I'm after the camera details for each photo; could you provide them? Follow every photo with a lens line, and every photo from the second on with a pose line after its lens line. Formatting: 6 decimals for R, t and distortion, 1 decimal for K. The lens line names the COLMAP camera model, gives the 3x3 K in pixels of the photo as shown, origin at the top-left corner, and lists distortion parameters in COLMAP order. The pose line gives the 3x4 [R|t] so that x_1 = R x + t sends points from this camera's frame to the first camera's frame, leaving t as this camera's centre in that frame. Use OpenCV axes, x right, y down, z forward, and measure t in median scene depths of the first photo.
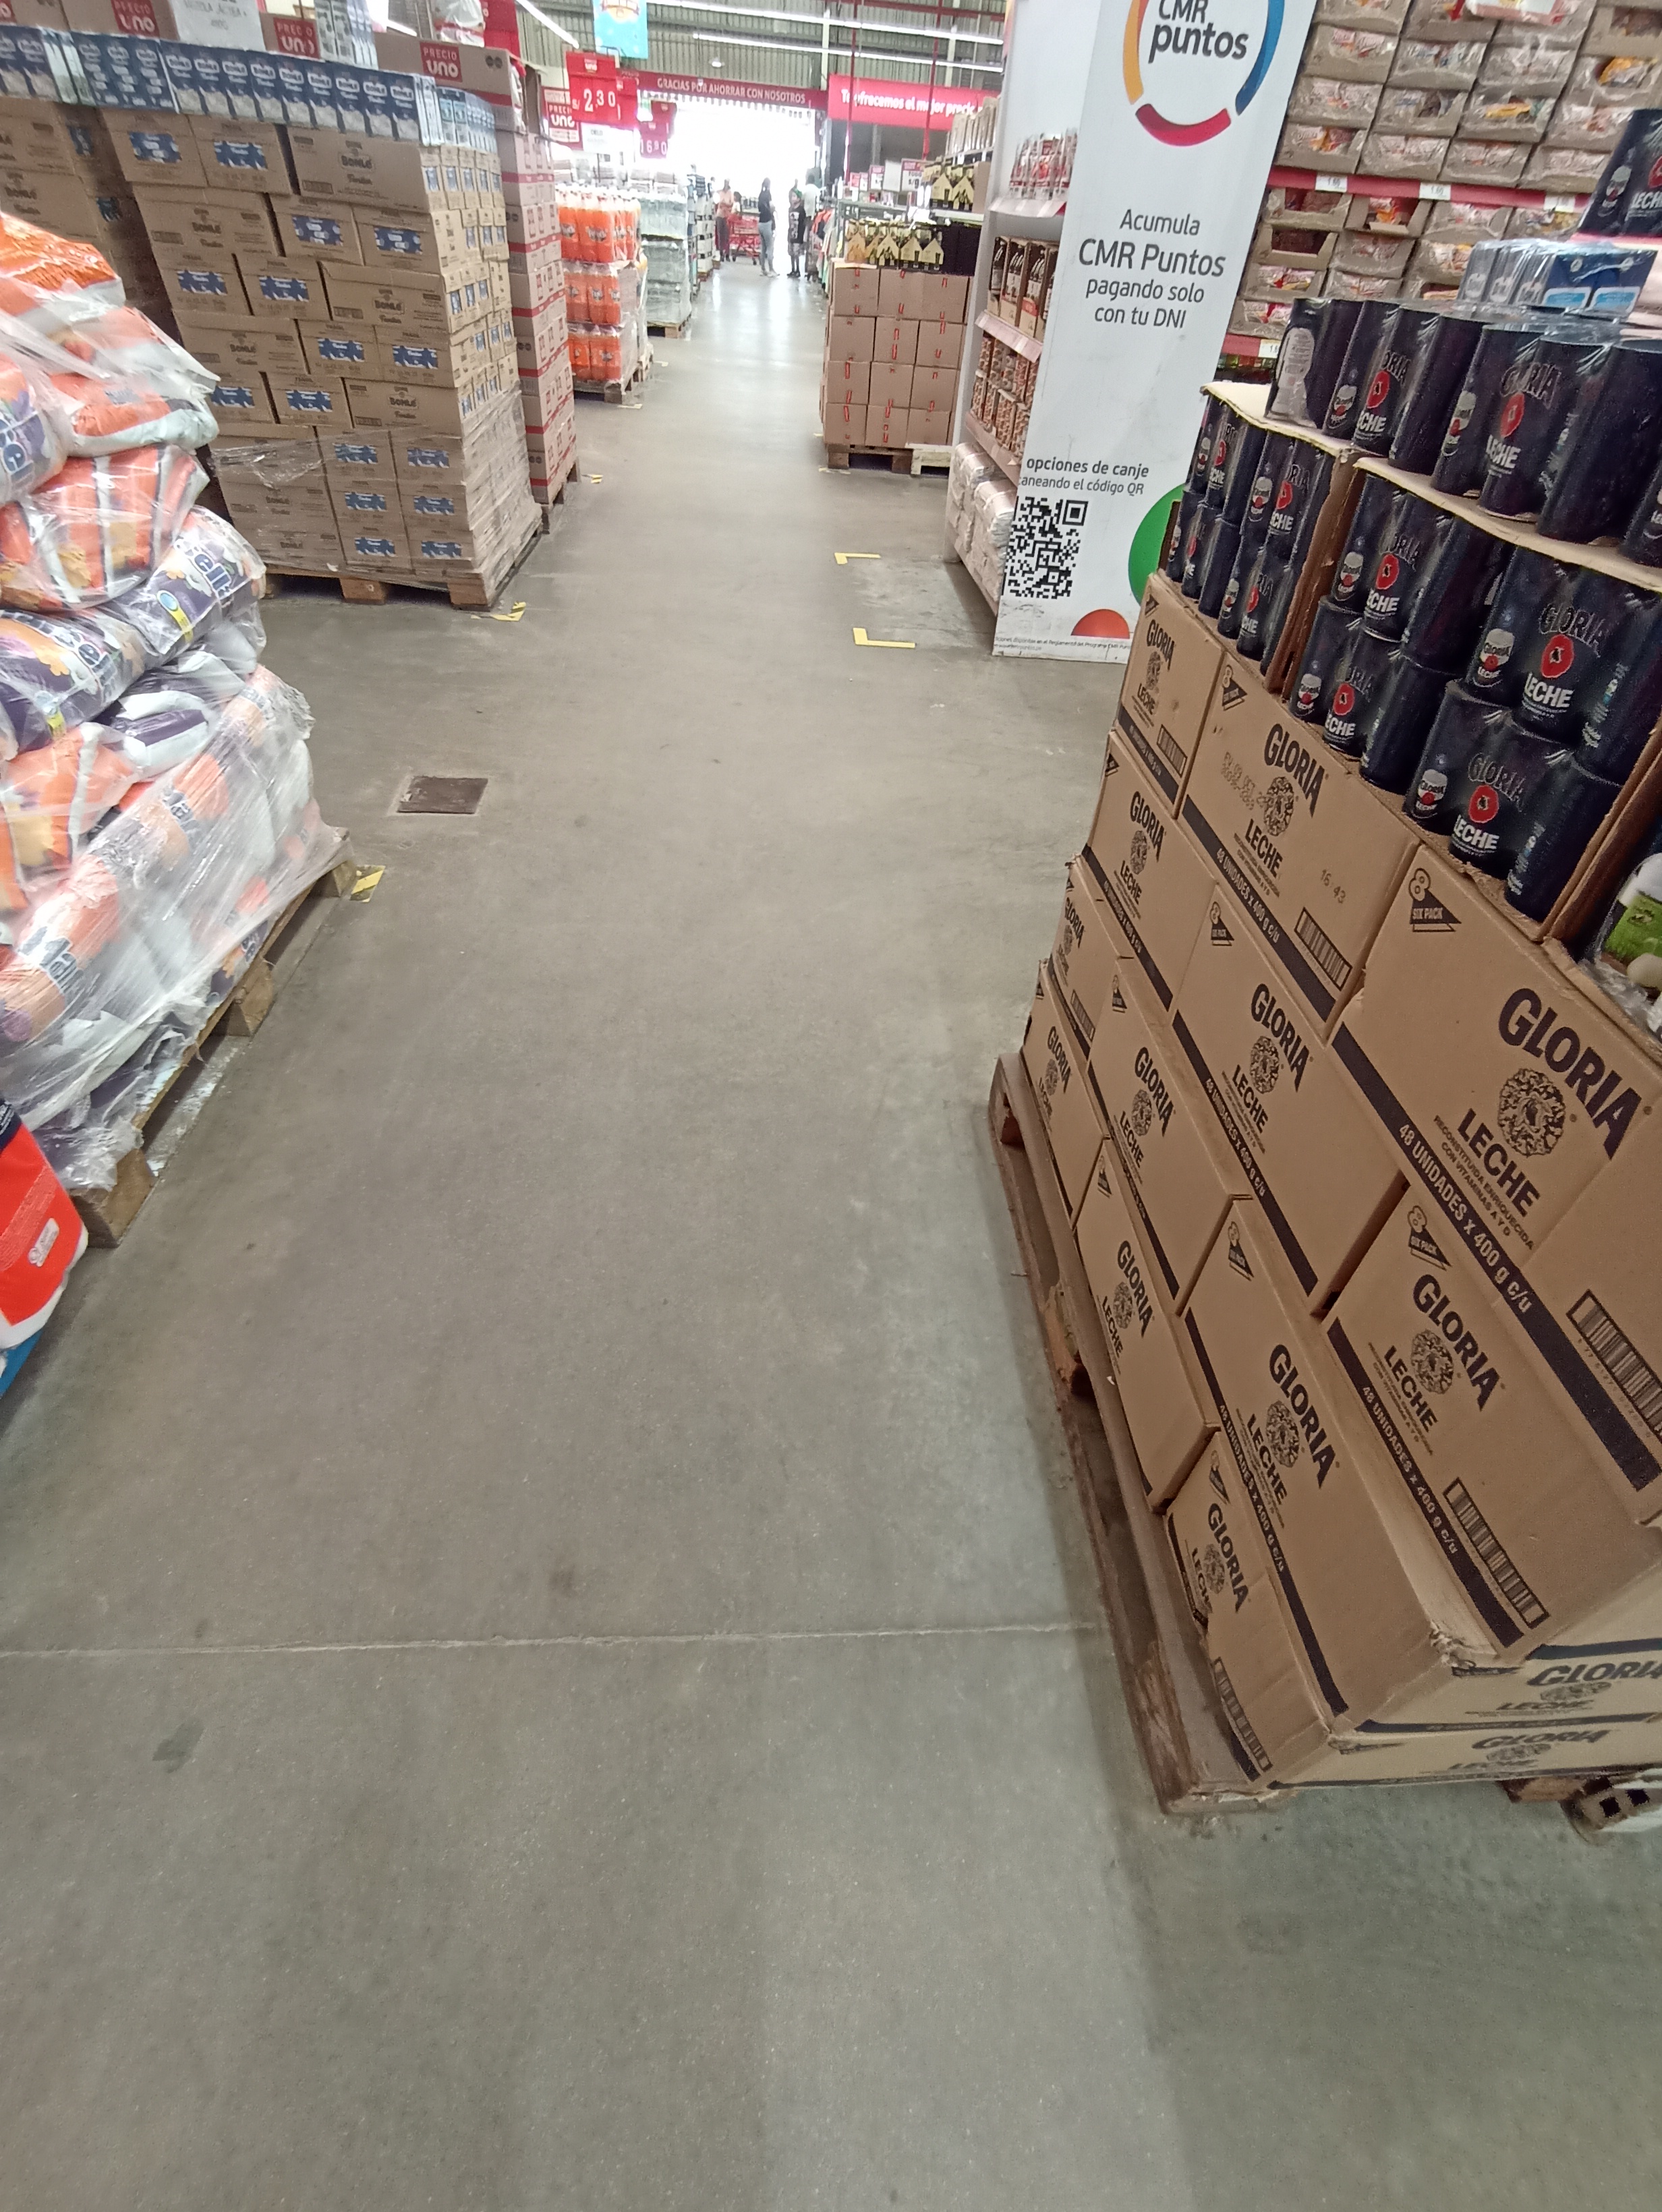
lens RADIAL K [[990.4, 0, 831.0], [0, 990.4, 1106.0], [0, 0, 1]] dist [0.000062, -0.000205]
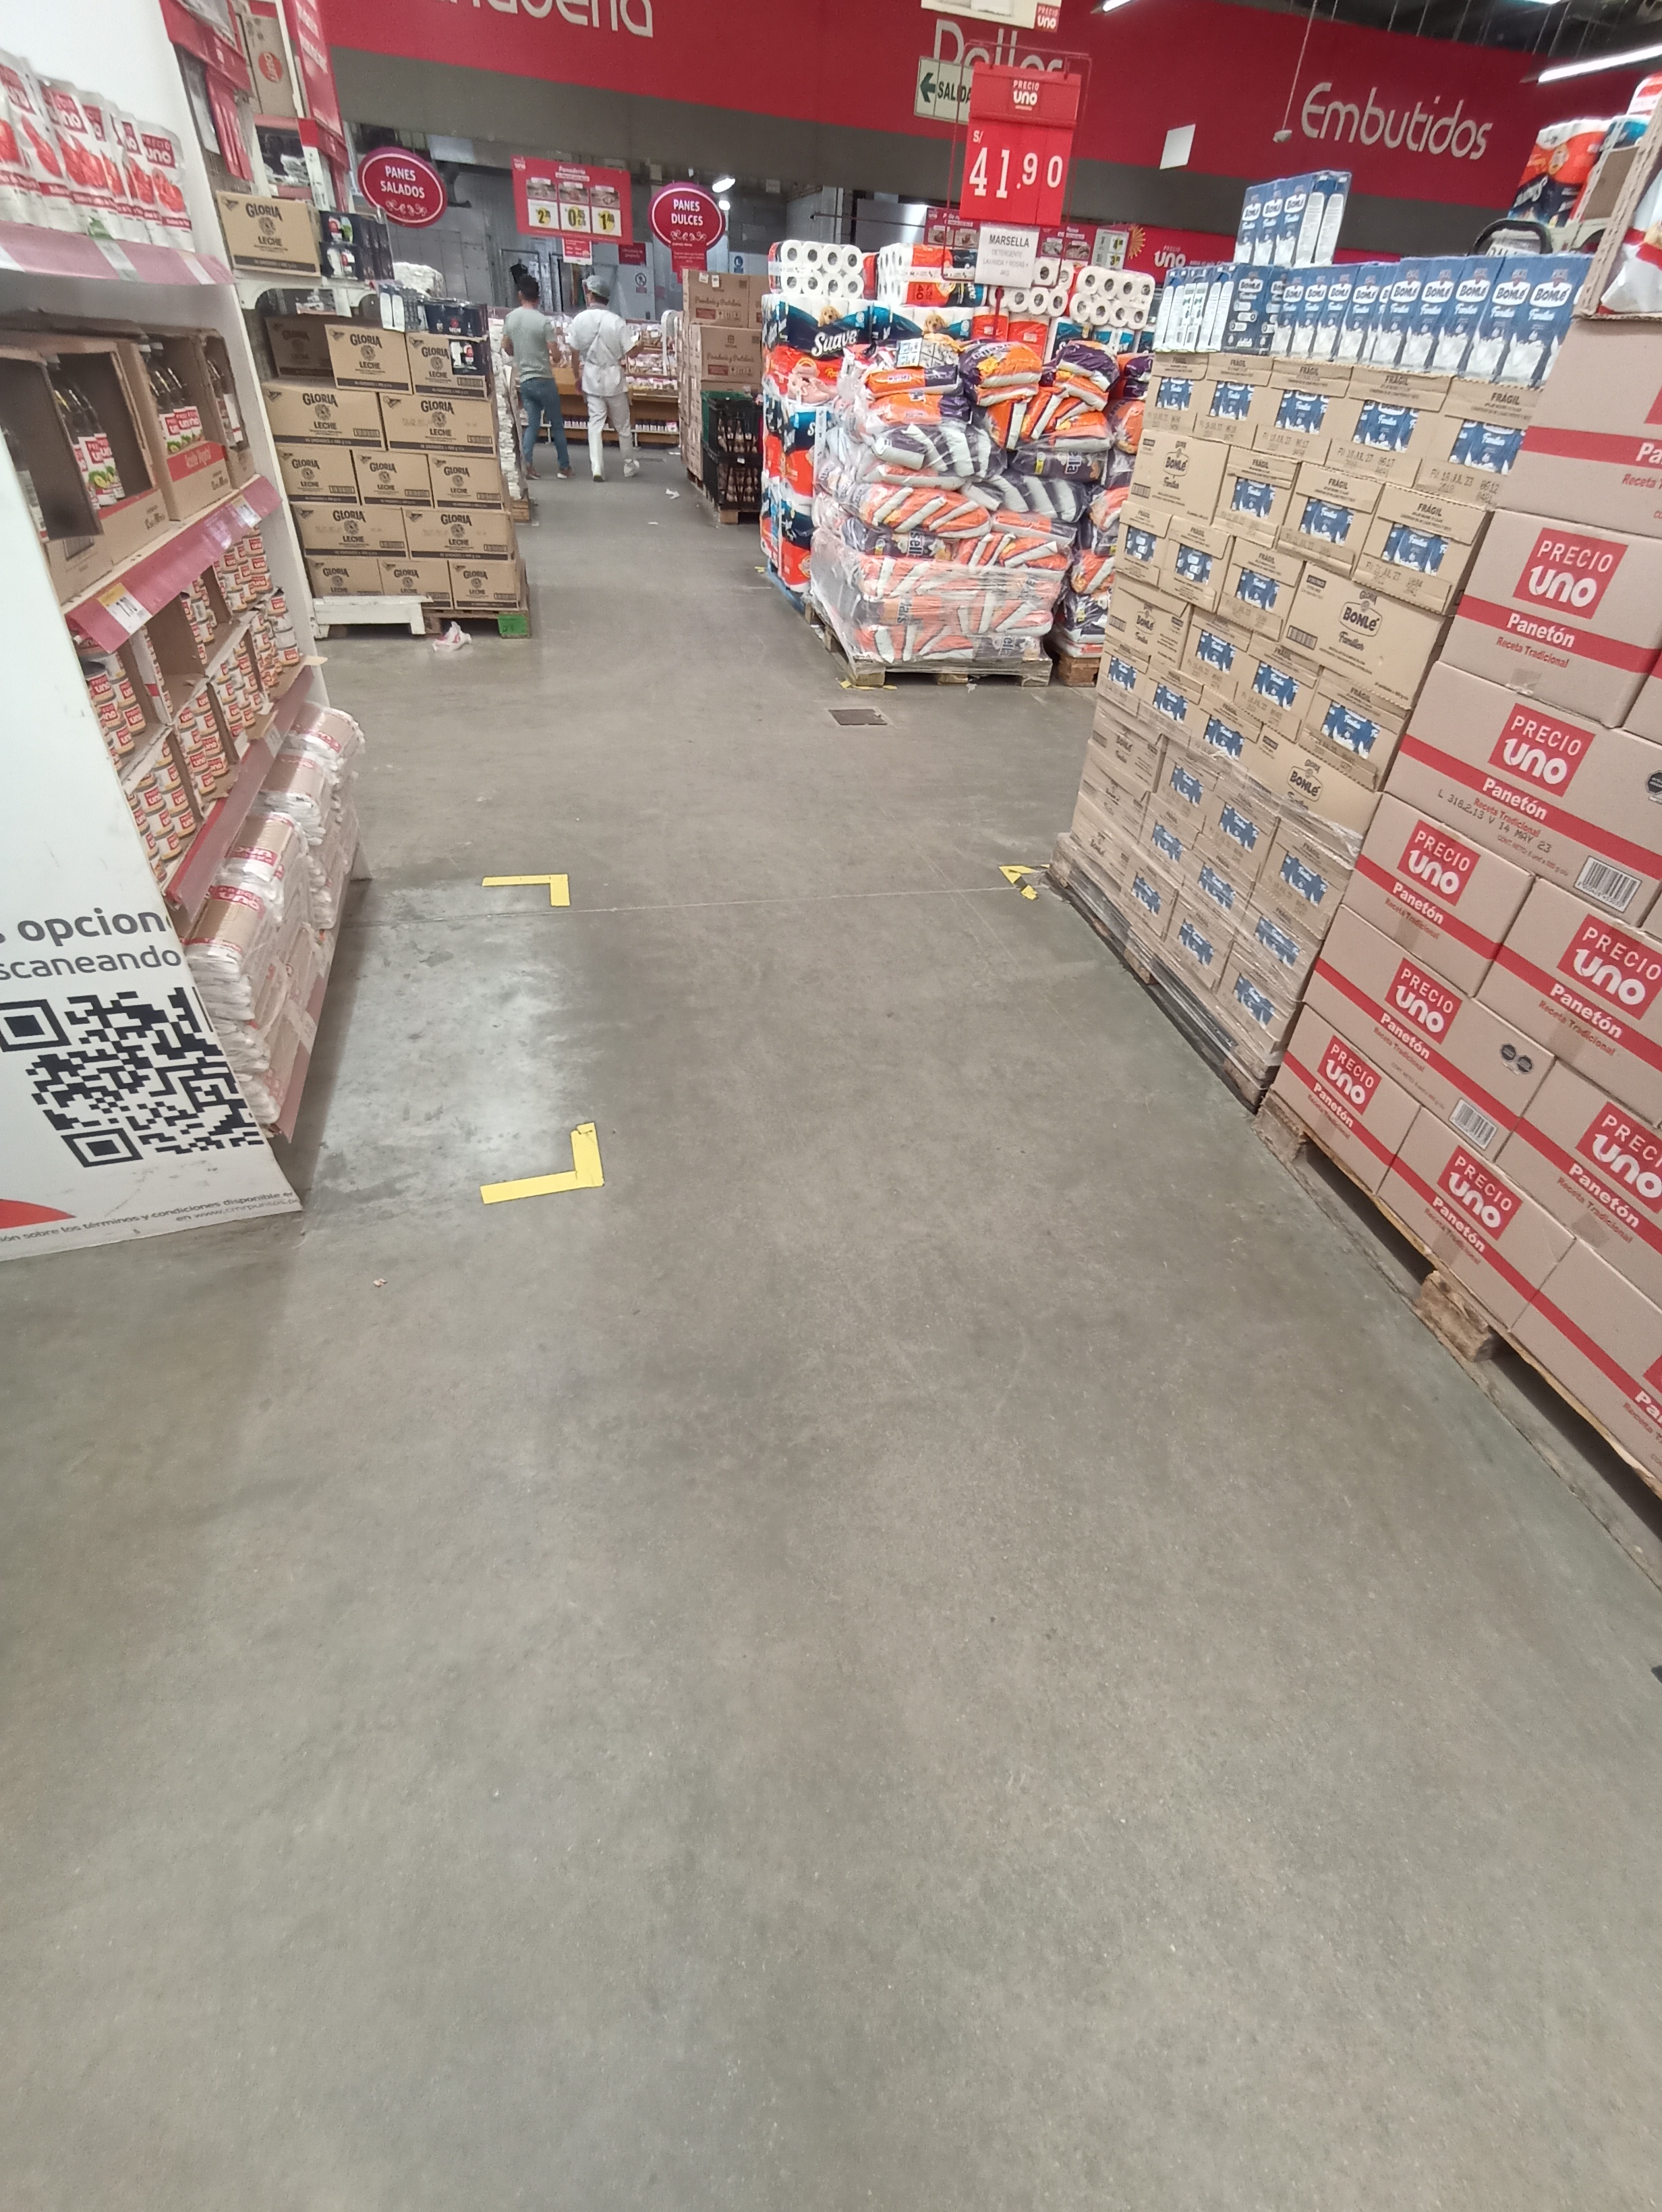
lens RADIAL K [[990.4, 0, 831.0], [0, 990.4, 1106.0], [0, 0, 1]] dist [0.000062, -0.000205]
pose [[-0.975506, 0.022689, -0.218801, -0.000855], [-0.212435, 0.161006, 0.963820, -1.204649], [0.057097, 0.986693, -0.152243, 1.303210]]
